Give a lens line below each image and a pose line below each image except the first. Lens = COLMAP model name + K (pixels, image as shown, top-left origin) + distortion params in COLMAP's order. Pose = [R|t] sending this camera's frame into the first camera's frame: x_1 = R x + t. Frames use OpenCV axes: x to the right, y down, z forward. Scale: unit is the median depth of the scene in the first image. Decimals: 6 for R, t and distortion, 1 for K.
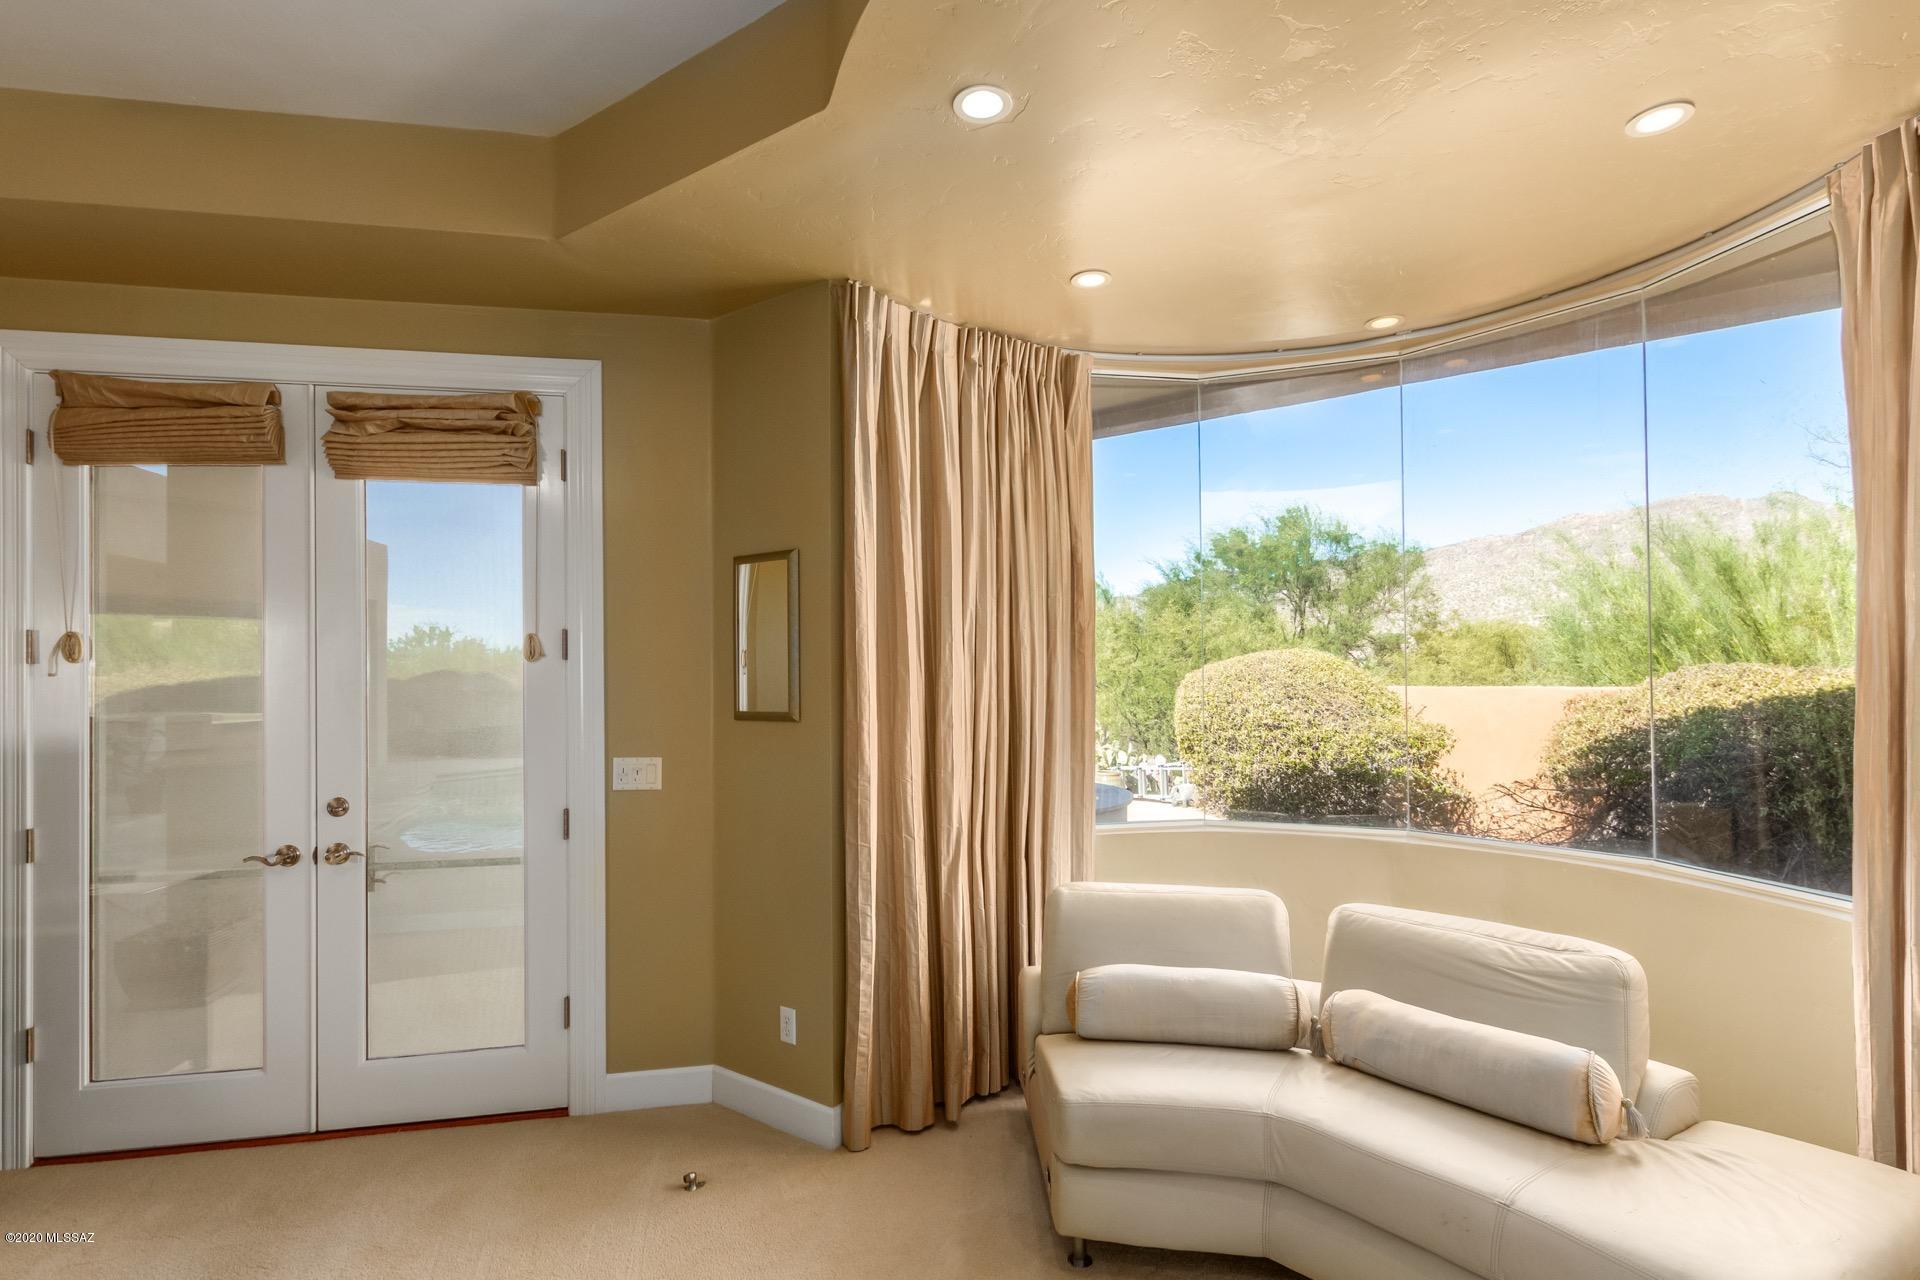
lens RADIAL K [[894.6, 0, 960.0], [0, 894.6, 640.0], [0, 0, 1]] dist [-0.002284, 0.000008]
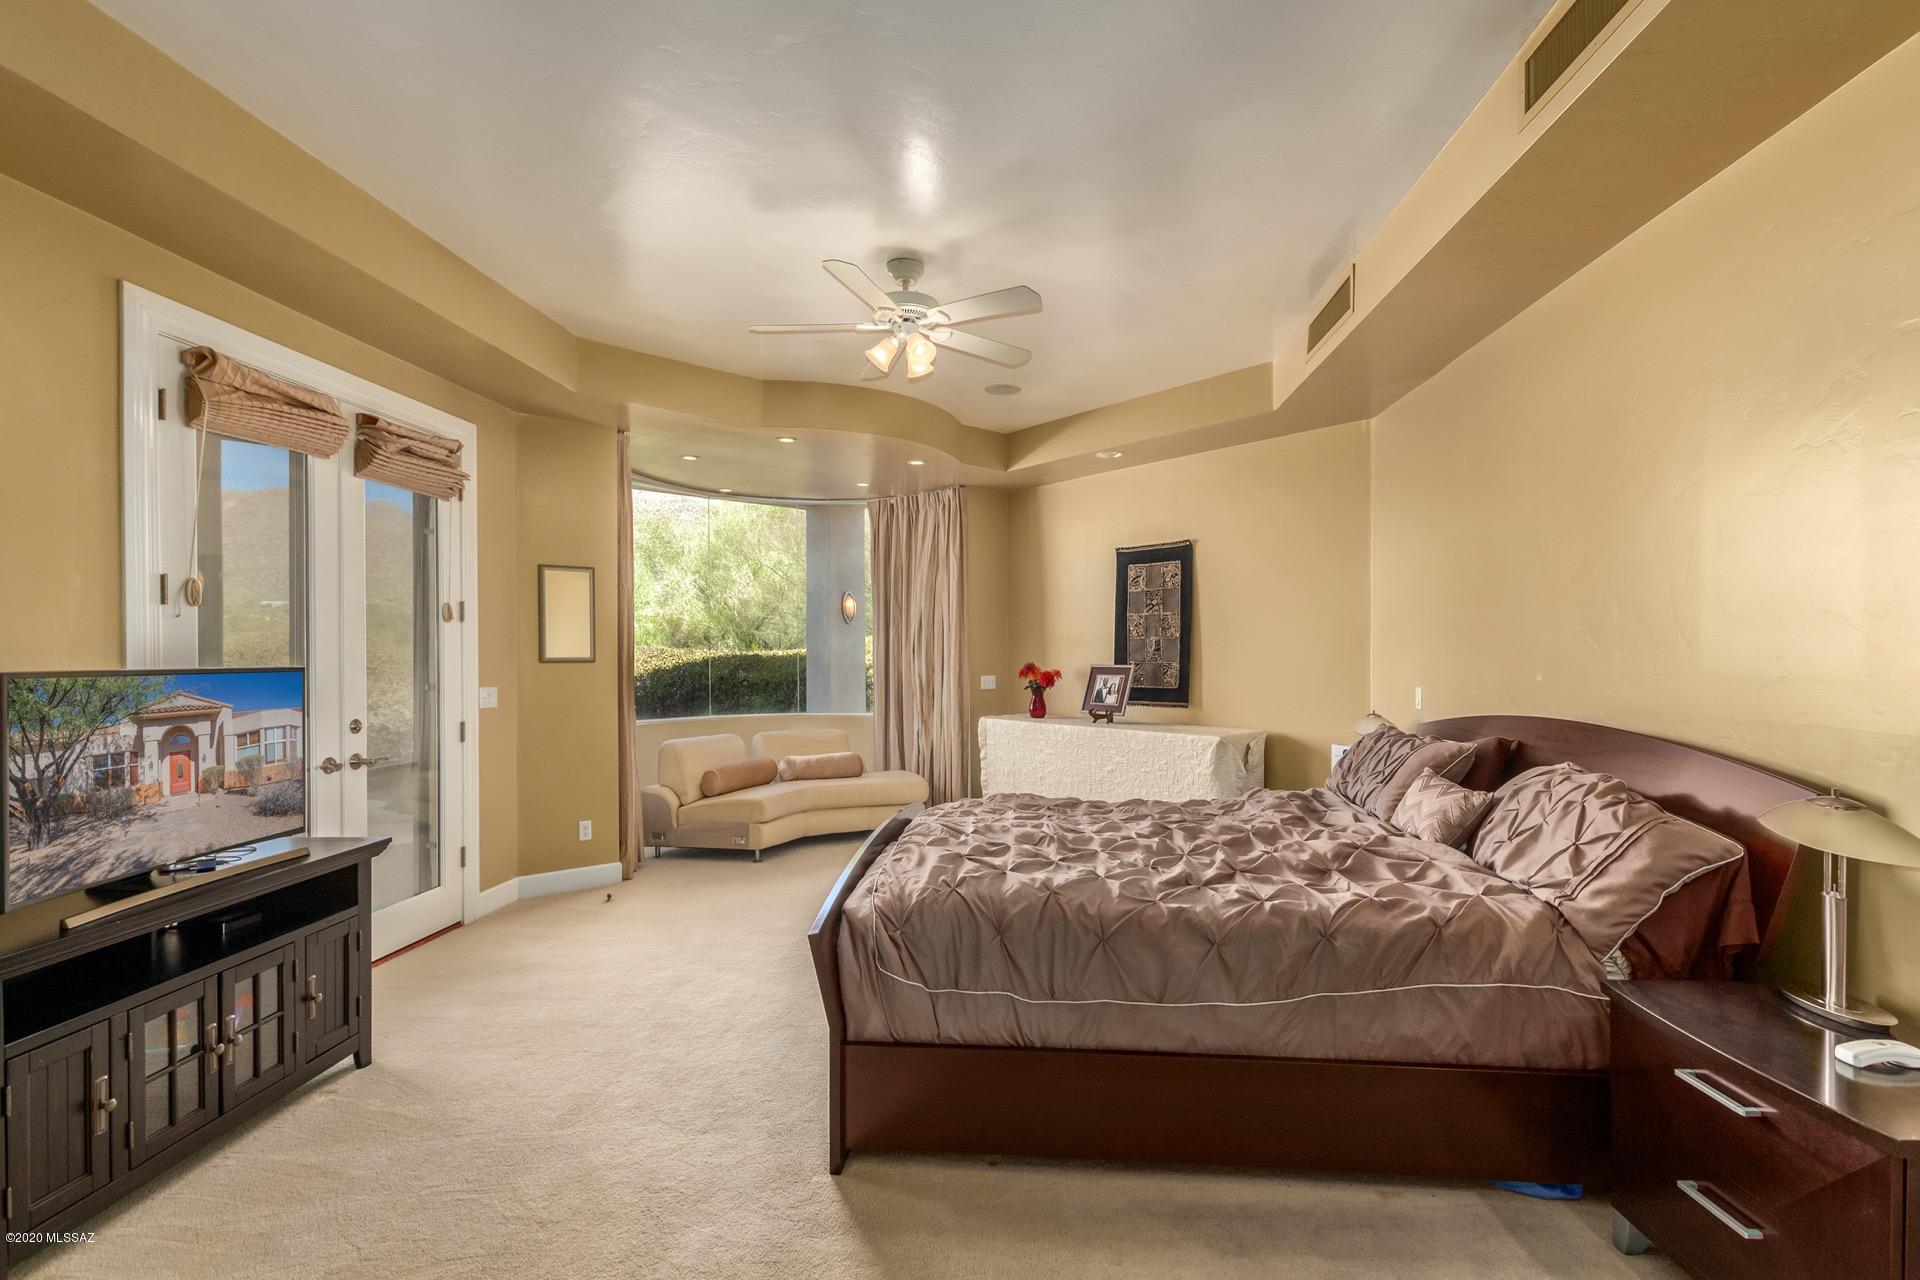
lens RADIAL K [[894.6, 0, 960.0], [0, 894.6, 640.0], [0, 0, 1]] dist [-0.002284, 0.000008]
pose [[0.291462, 0.023554, 0.956292, -1.701481], [-0.022655, 0.999586, -0.017715, 0.062244], [-0.956314, -0.016502, 0.291875, -0.240541]]
